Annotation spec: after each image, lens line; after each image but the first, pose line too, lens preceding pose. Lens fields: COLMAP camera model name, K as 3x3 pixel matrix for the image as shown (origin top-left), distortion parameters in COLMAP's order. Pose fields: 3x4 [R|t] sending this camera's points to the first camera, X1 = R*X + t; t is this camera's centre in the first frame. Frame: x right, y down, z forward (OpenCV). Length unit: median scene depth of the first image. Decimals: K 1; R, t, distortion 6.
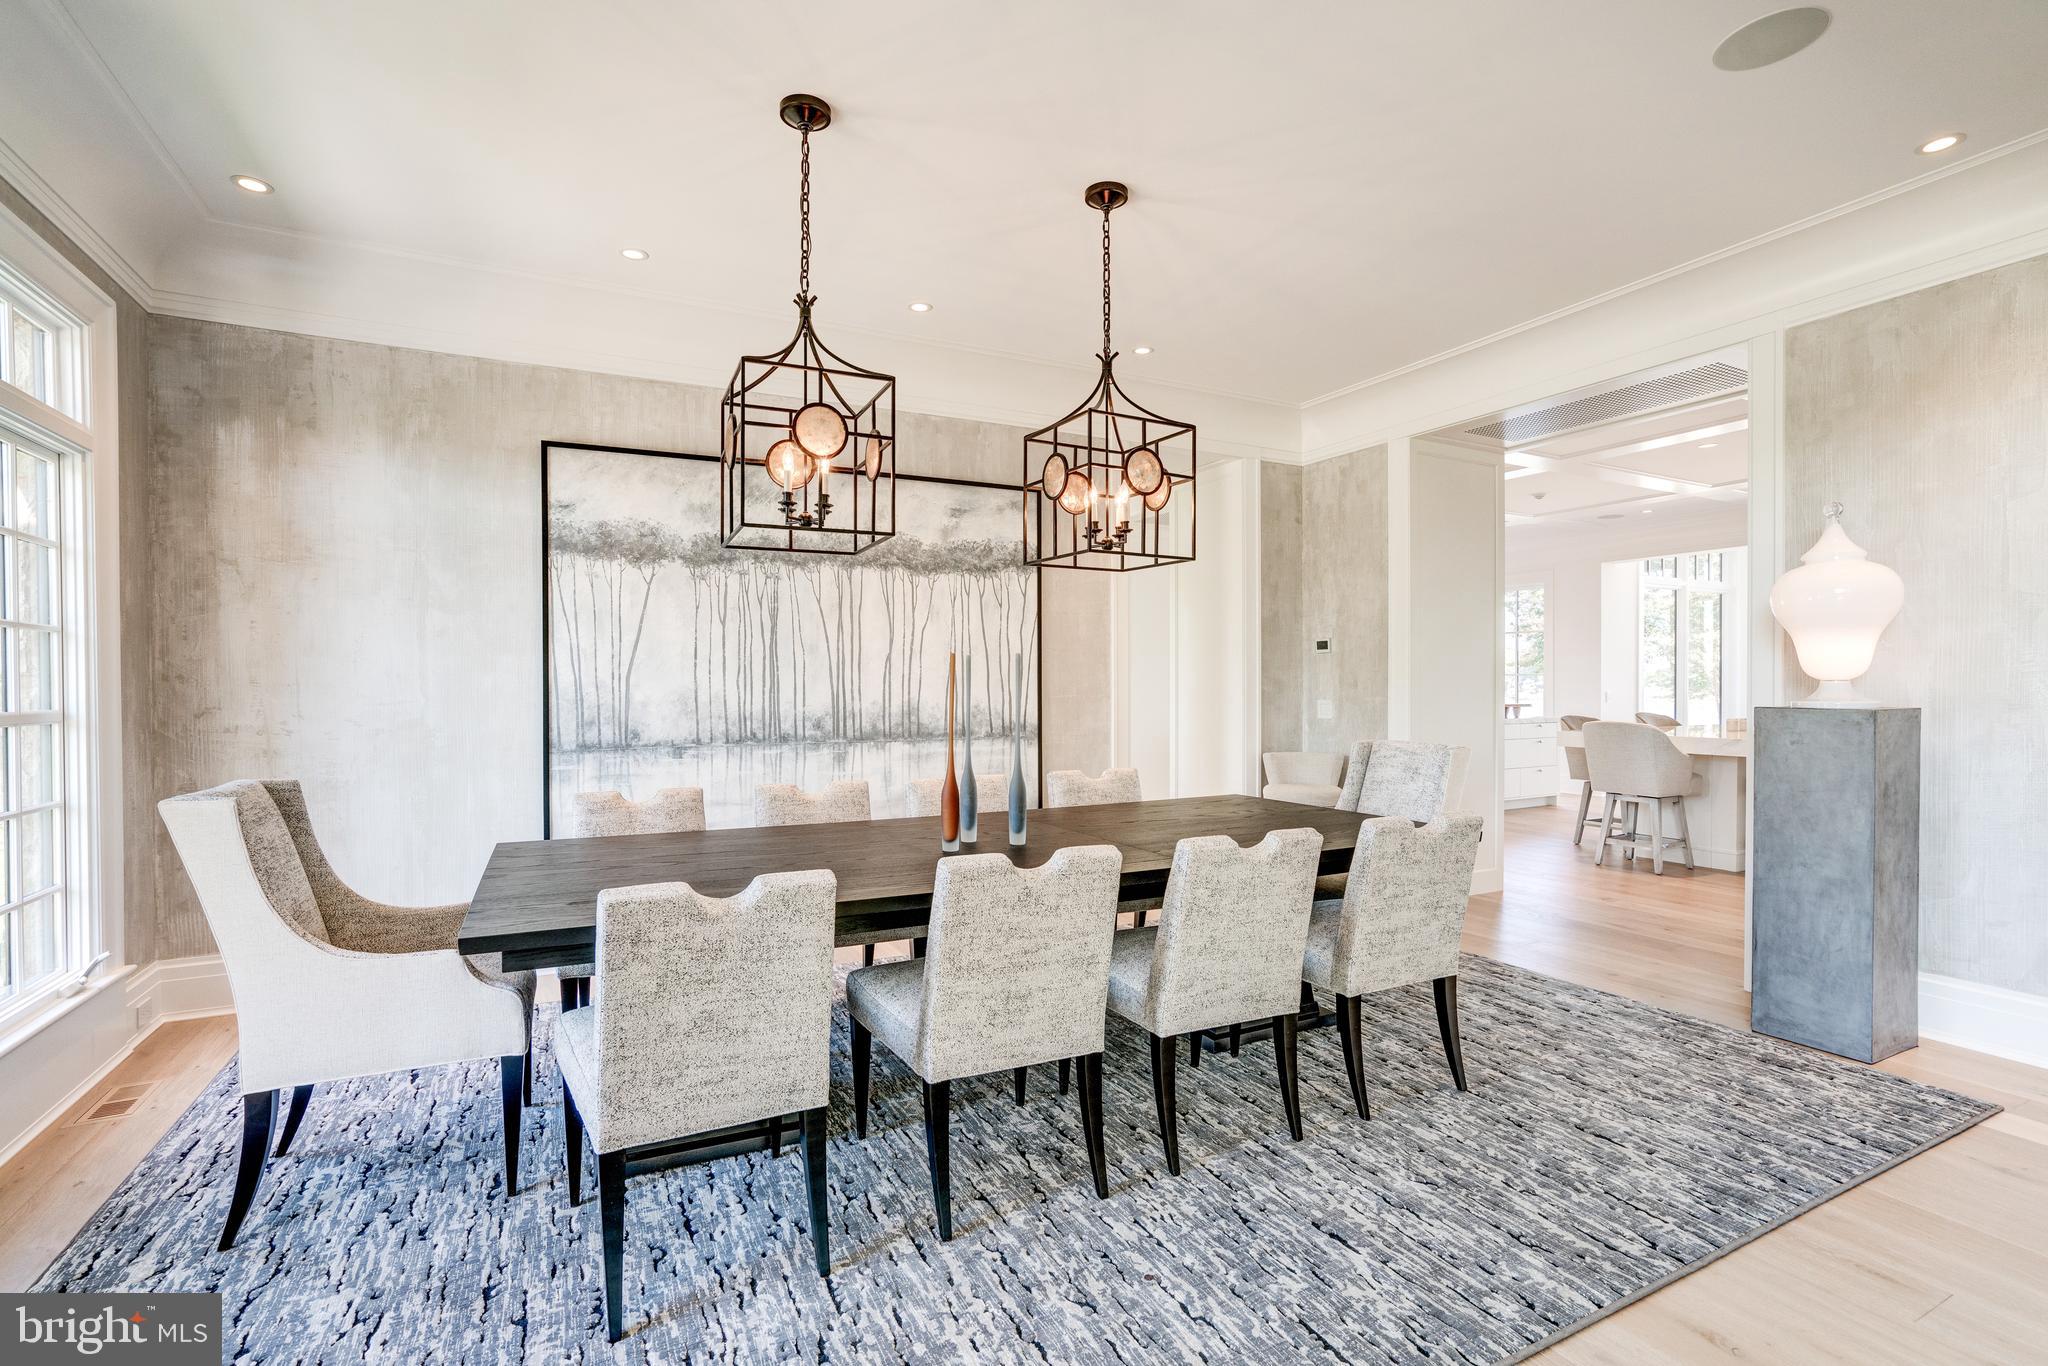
lens RADIAL K [[934.0, 0, 1017.8], [0, 934.0, 699.5], [0, 0, 1]] dist [-0.039314, 0.020350]
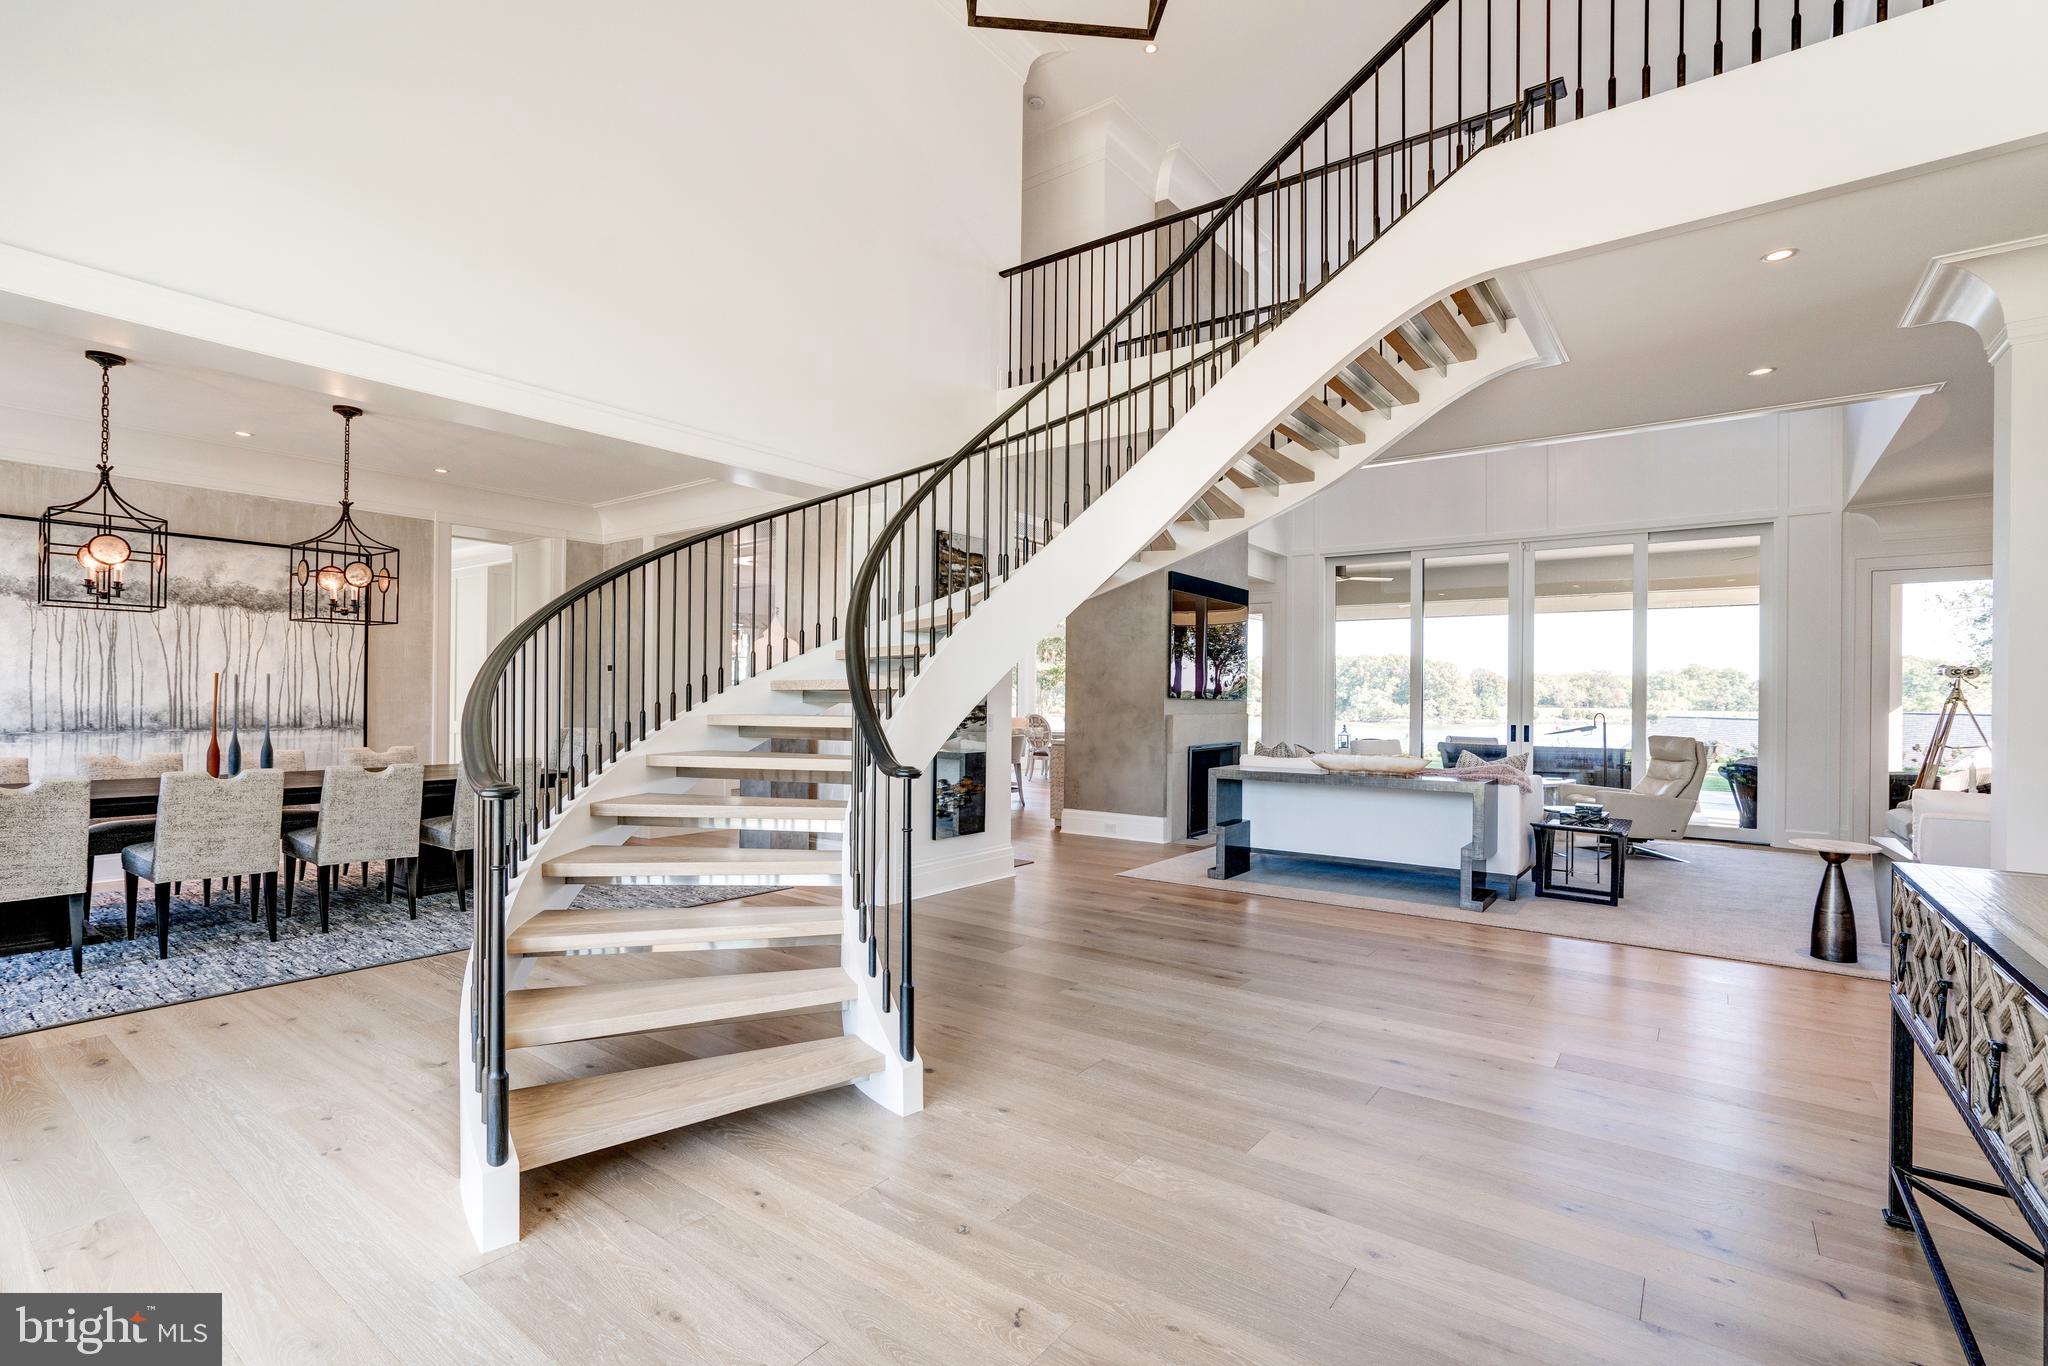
lens RADIAL K [[934.0, 0, 1017.8], [0, 934.0, 699.5], [0, 0, 1]] dist [-0.039314, 0.020350]
pose [[0.899260, 0.011262, 0.437270, 0.355145], [-0.005903, 0.999890, -0.013611, 0.010596], [-0.437375, 0.009659, 0.899227, -0.812210]]
